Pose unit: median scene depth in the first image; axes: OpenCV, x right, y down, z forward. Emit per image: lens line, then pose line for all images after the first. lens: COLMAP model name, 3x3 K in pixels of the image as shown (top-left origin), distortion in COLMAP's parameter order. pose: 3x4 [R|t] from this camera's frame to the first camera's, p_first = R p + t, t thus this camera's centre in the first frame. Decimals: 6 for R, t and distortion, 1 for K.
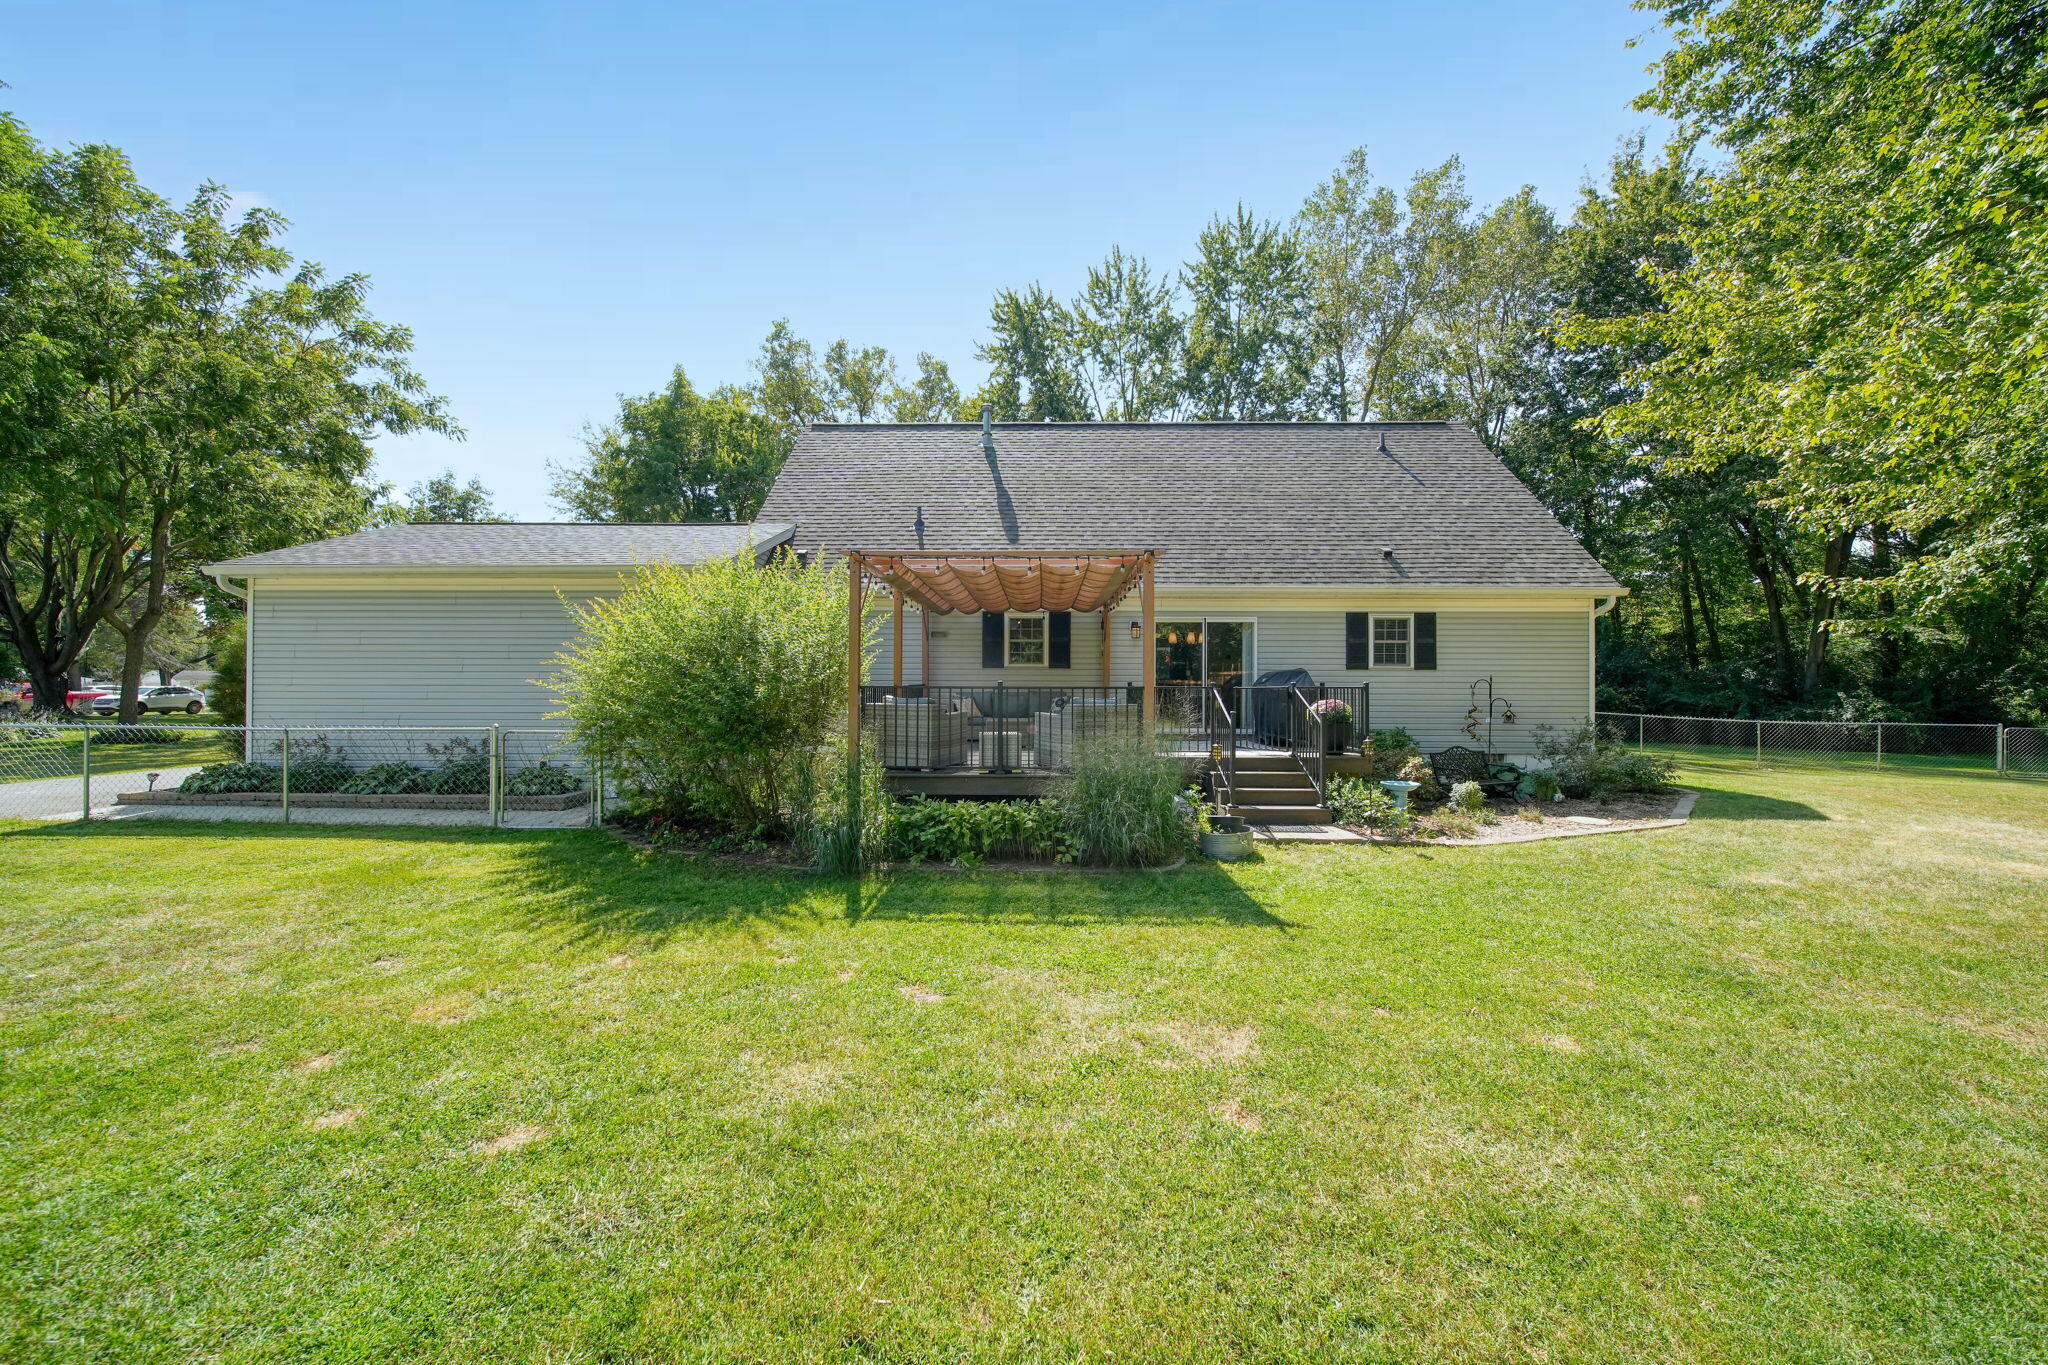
lens RADIAL K [[719.5, 0, 1024.0], [0, 719.5, 680.9], [0, 0, 1]] dist [-0.002098, -0.000980]
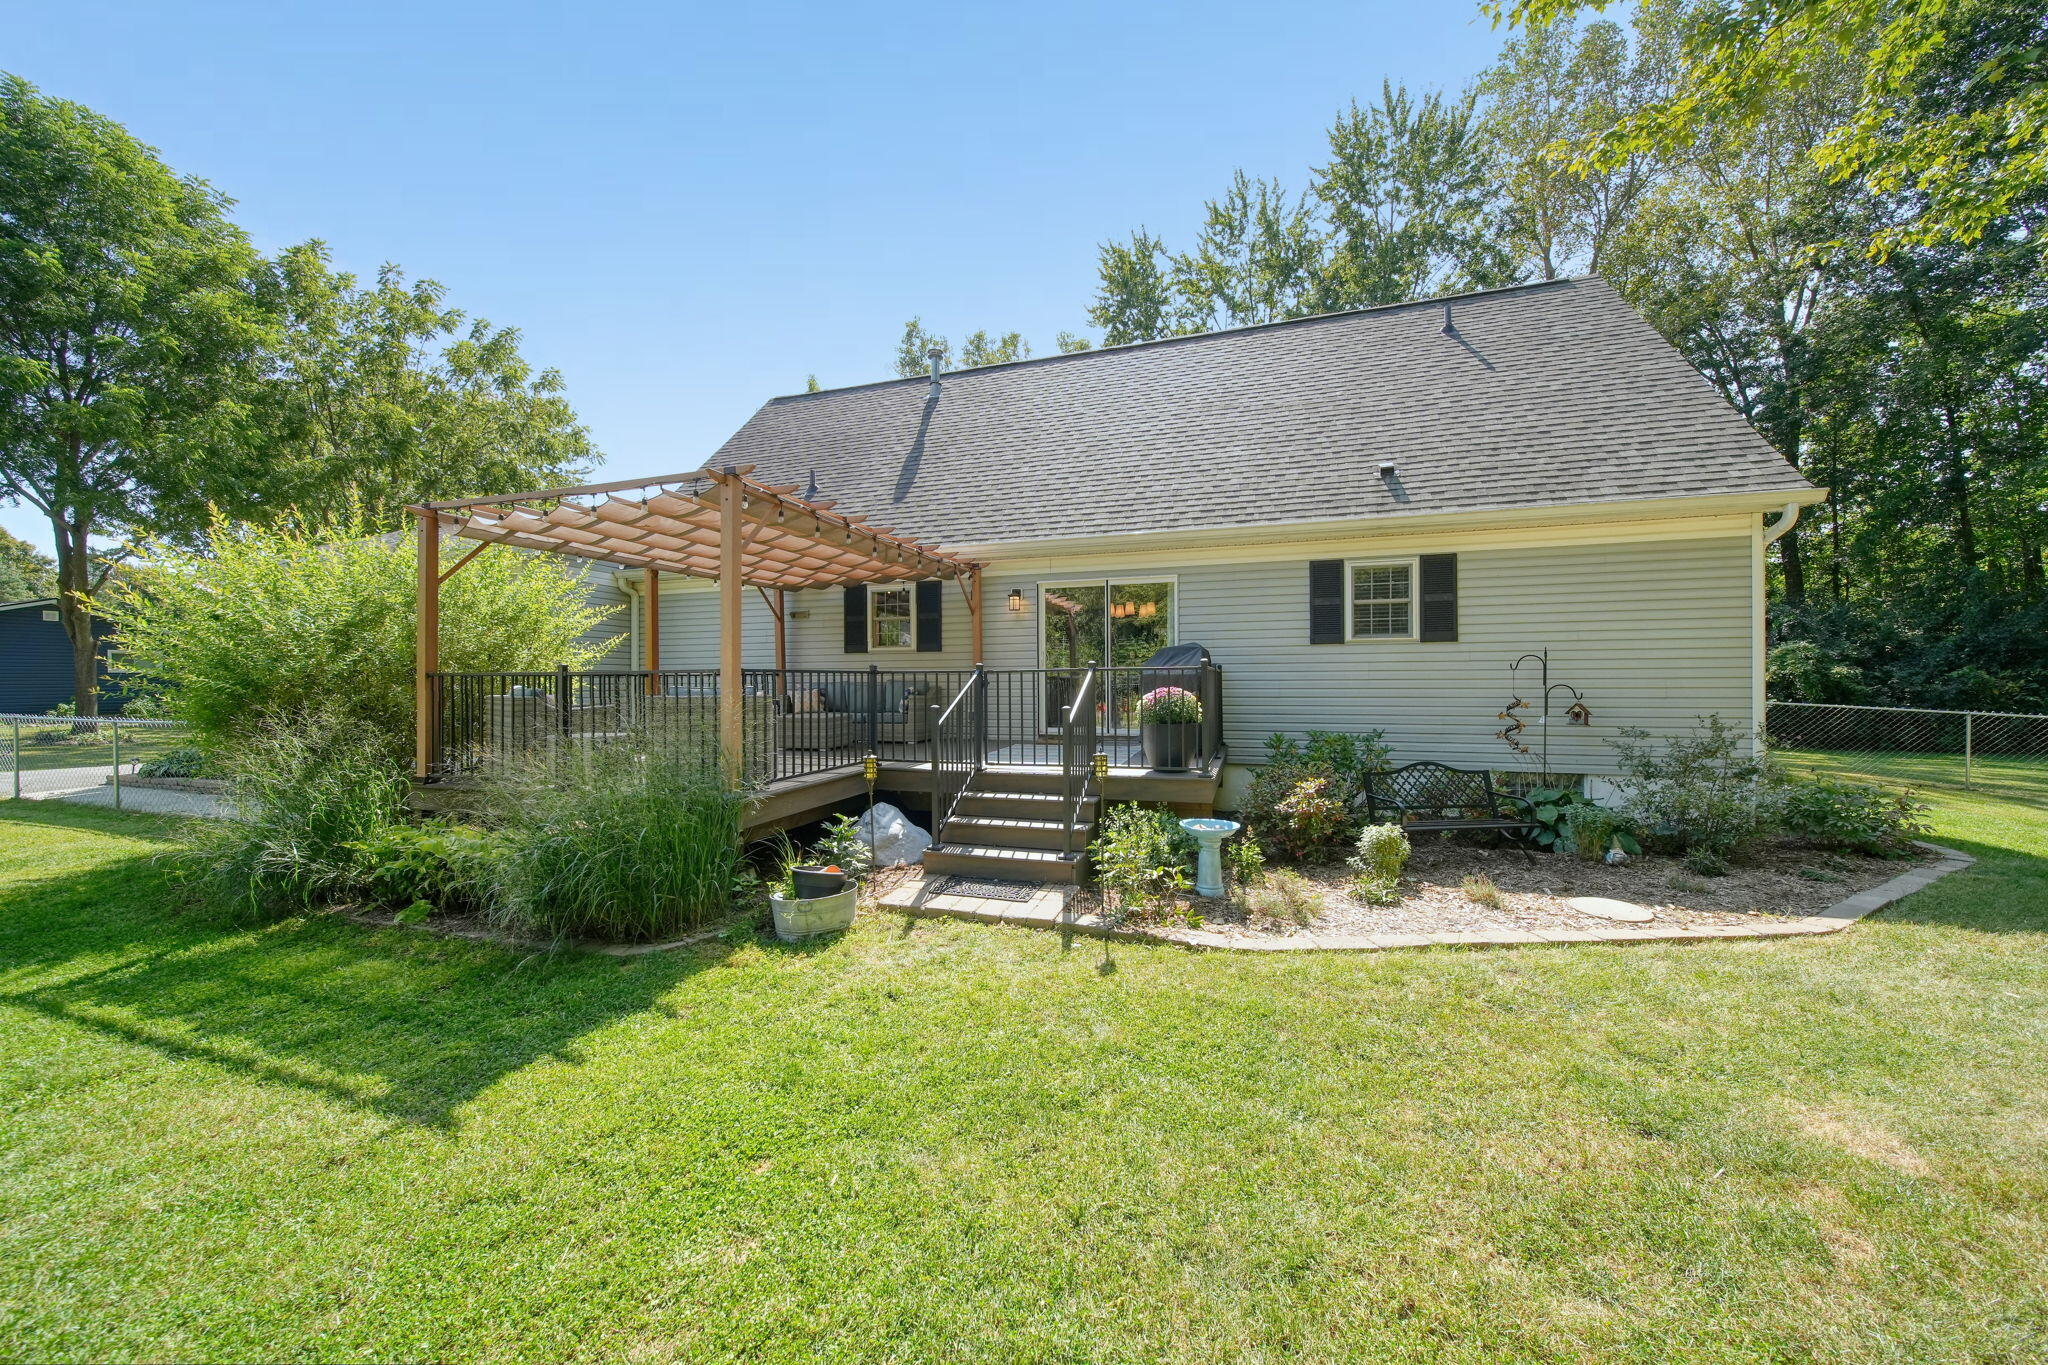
lens RADIAL K [[719.5, 0, 1021.1], [0, 719.5, 686.4], [0, 0, 1]] dist [-0.002098, -0.000980]
pose [[0.956696, -0.006608, -0.291013, 0.380540], [0.010864, 0.999856, 0.013010, 0.012192], [0.290885, -0.015608, 0.956631, 0.261465]]
